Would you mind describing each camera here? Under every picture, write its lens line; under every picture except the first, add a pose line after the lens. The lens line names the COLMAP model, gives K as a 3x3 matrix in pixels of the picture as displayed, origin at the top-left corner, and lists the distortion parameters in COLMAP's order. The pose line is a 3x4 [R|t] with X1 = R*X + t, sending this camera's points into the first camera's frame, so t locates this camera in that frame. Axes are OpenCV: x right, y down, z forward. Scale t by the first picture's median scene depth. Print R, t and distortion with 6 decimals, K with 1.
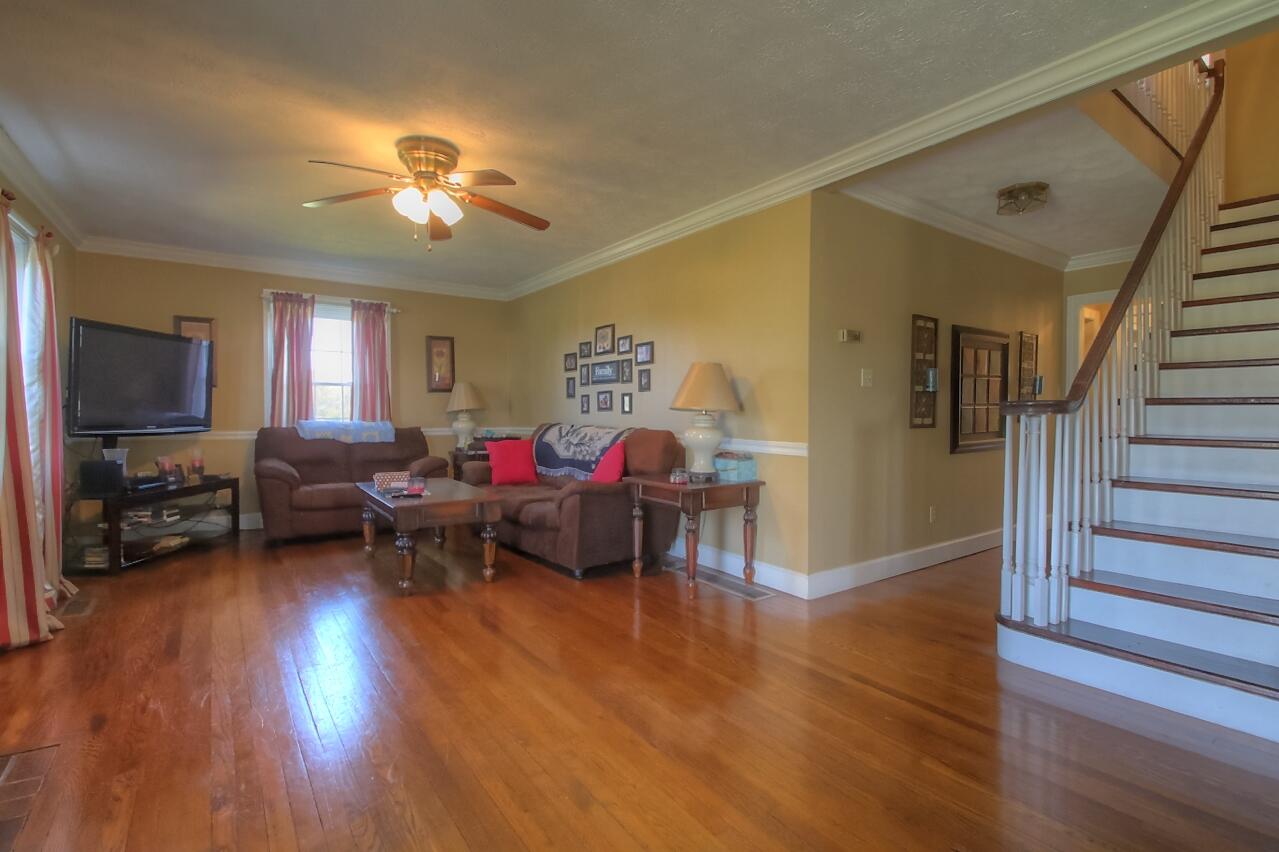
lens RADIAL K [[591.5, 0, 640.7], [0, 591.5, 423.2], [0, 0, 1]] dist [-0.002669, -0.009472]
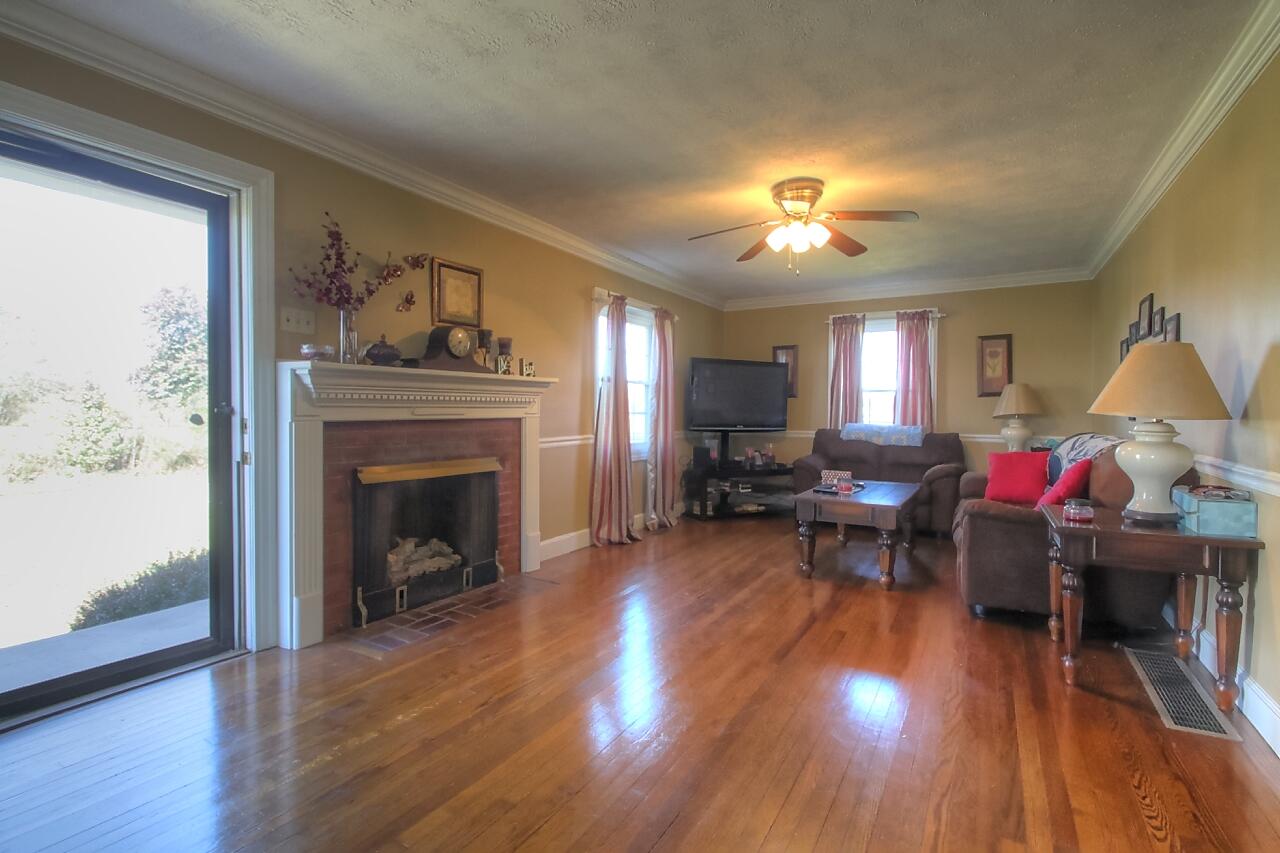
lens RADIAL K [[592.0, 0, 639.8], [0, 592.0, 420.2], [0, 0, 1]] dist [-0.002669, -0.009472]
pose [[0.388671, 0.010300, -0.921319, 0.367481], [-0.023308, 0.999727, 0.001343, -0.003962], [0.921082, 0.020952, 0.388805, 0.175496]]
